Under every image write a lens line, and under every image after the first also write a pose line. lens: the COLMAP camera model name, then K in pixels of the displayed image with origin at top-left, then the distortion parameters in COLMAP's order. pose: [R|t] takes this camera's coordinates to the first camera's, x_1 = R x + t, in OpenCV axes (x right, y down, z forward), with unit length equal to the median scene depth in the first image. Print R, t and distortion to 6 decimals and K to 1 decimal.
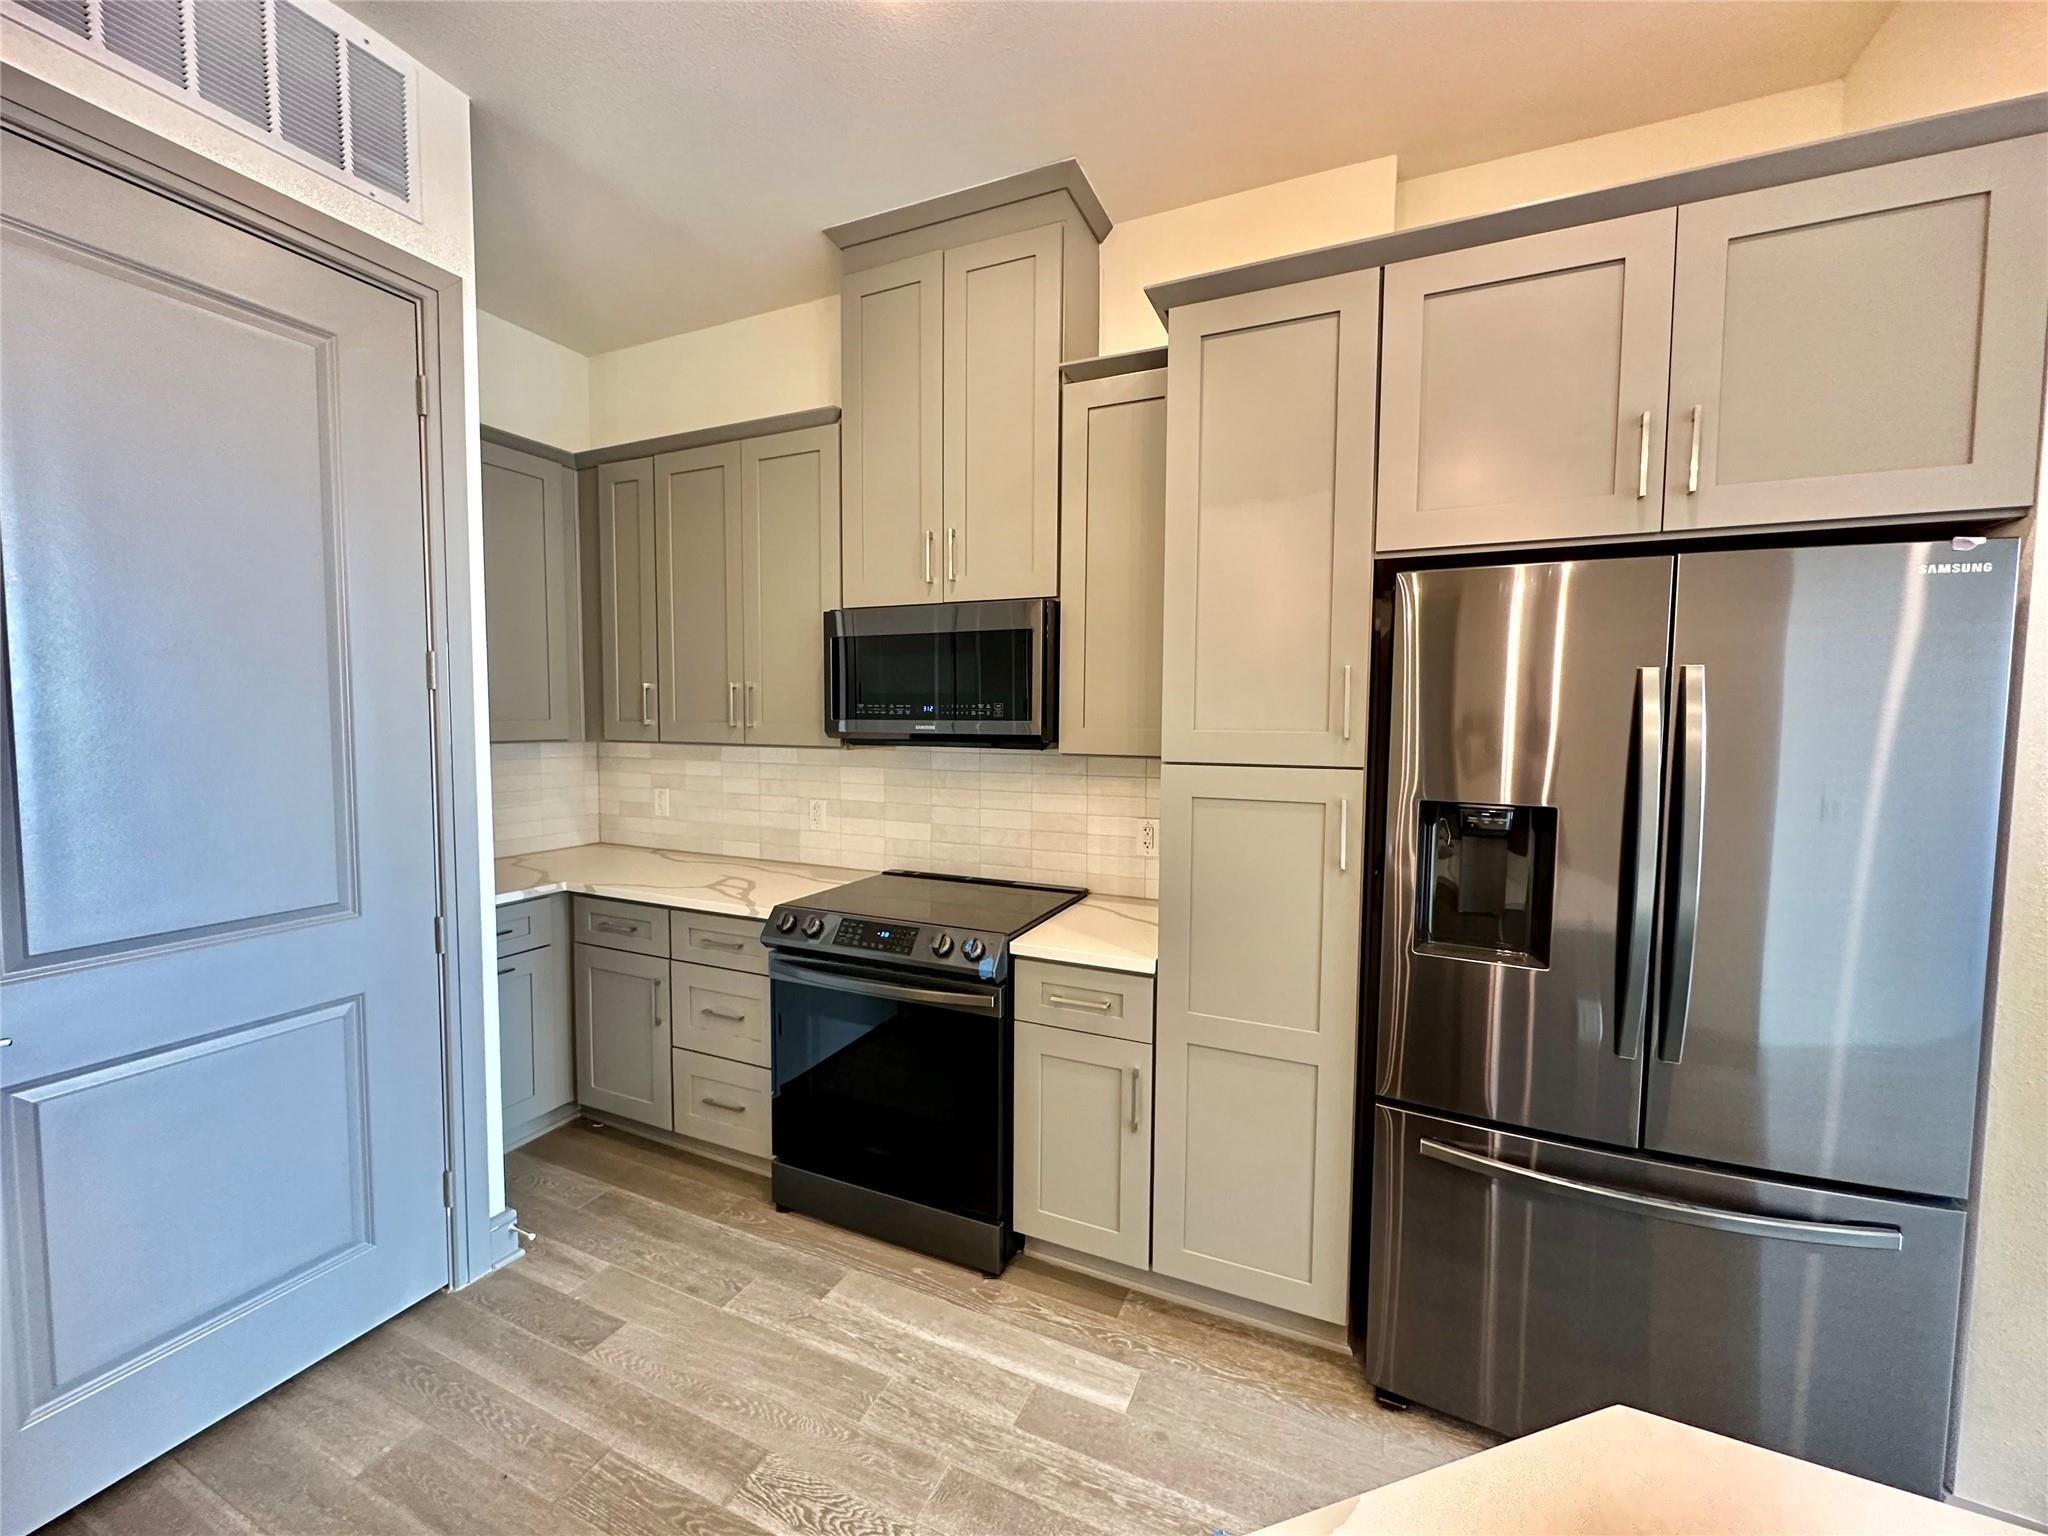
lens RADIAL K [[817.3, 0, 1027.1], [0, 817.3, 766.9], [0, 0, 1]] dist [-0.002103, -0.000289]
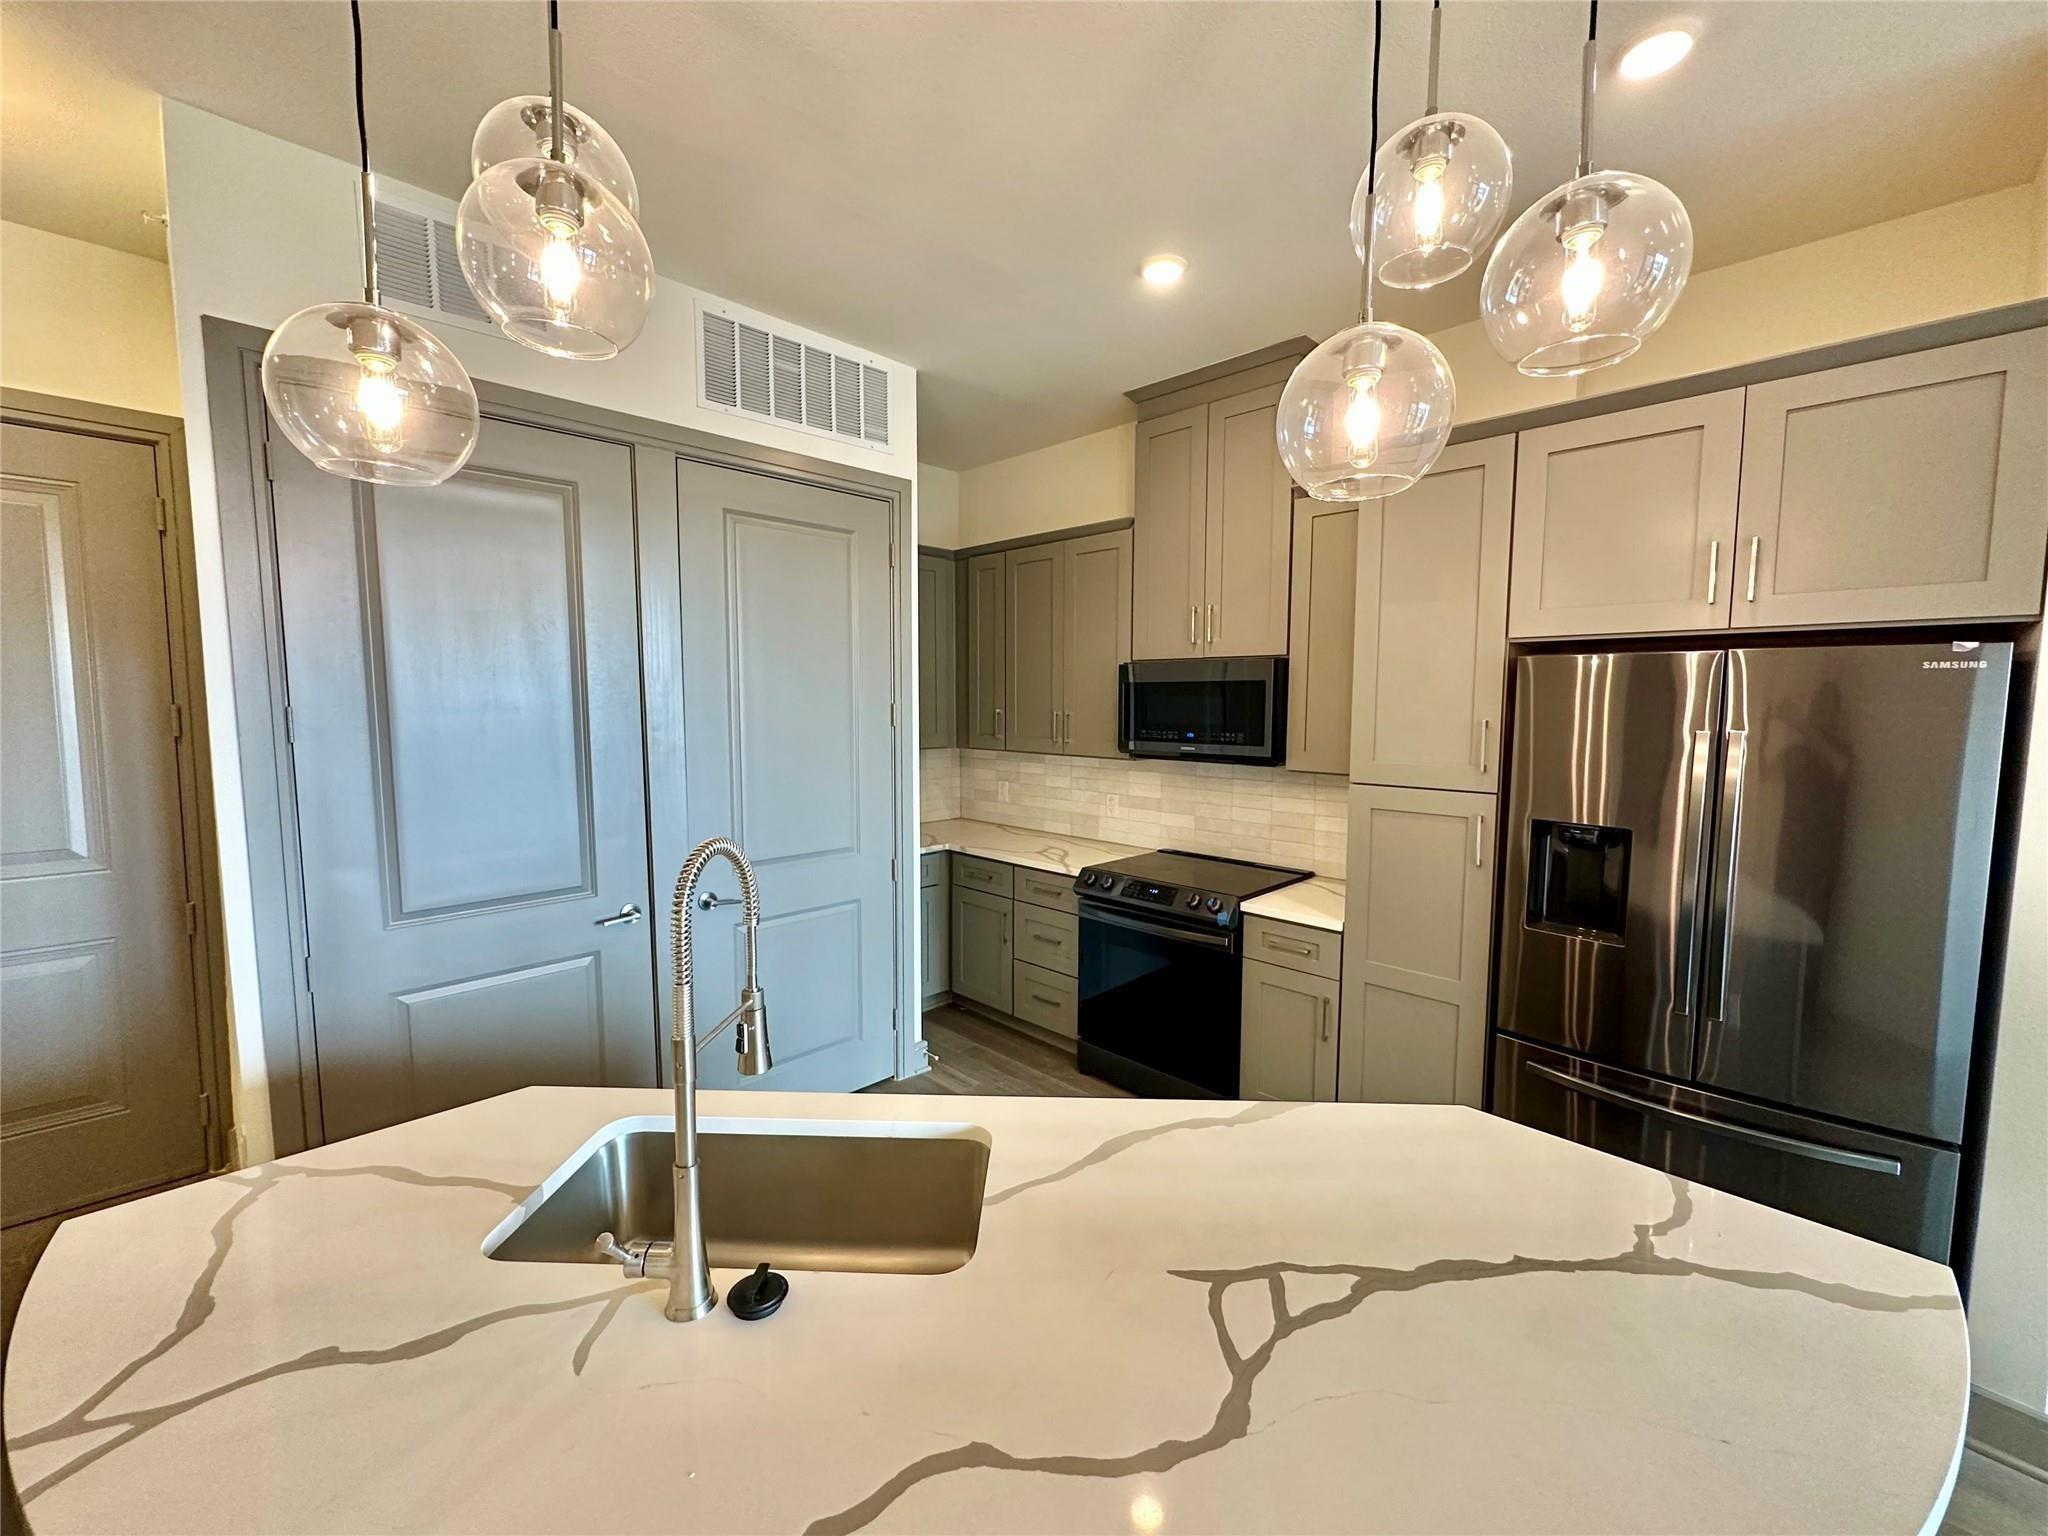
lens RADIAL K [[817.3, 0, 1018.3], [0, 817.3, 766.2], [0, 0, 1]] dist [-0.002103, -0.000289]
pose [[0.933493, 0.024095, -0.357785, 0.110927], [-0.017316, 0.999605, 0.022140, -0.045752], [0.358177, -0.014472, 0.933542, -0.434520]]
